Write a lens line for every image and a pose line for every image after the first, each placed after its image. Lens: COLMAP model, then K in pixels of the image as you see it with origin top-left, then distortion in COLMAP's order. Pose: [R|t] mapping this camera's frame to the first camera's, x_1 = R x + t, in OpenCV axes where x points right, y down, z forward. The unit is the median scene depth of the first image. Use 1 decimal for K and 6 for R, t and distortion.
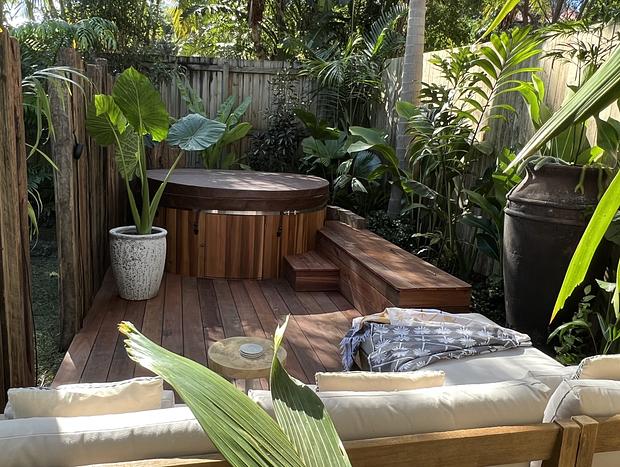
lens RADIAL K [[537.7, 0, 310.0], [0, 537.7, 233.5], [0, 0, 1]] dist [-0.014702, -0.011343]
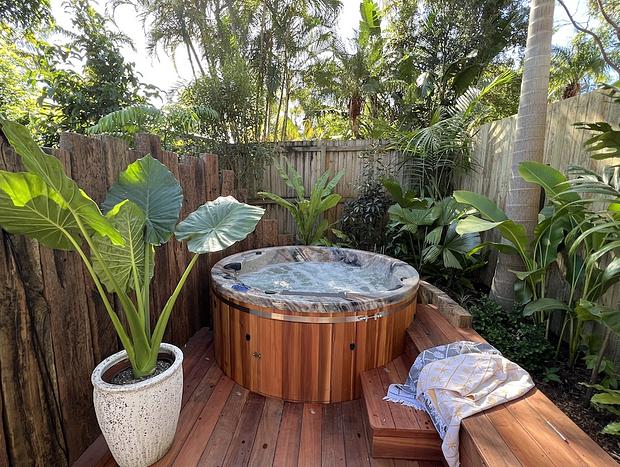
lens RADIAL K [[289.4, 0, 310.0], [0, 289.4, 233.5], [0, 0, 1]] dist [-0.001791, -0.000588]
pose [[0.957941, 0.002550, -0.286953, 0.000610], [-0.015694, 0.998930, -0.043515, -0.101675], [0.286535, 0.046188, 0.956956, 0.435242]]
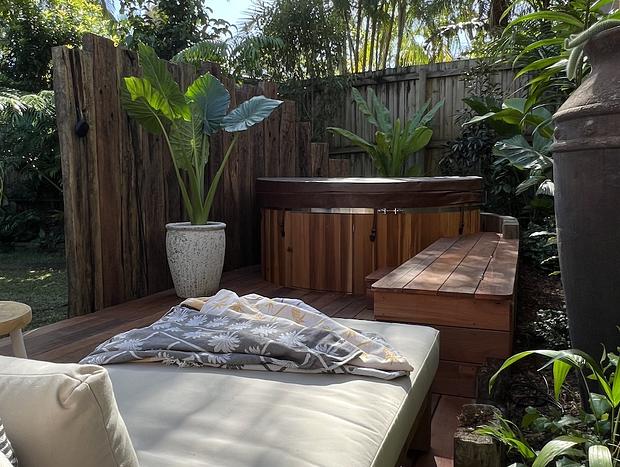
lens RADIAL K [[537.7, 0, 310.0], [0, 537.7, 233.5], [0, 0, 1]] dist [-0.014702, -0.011343]
pose [[0.808287, -0.004678, -0.588771, 0.245980], [-0.058695, 0.994347, -0.088479, 0.051379], [0.585856, 0.106074, 0.803443, 0.229174]]
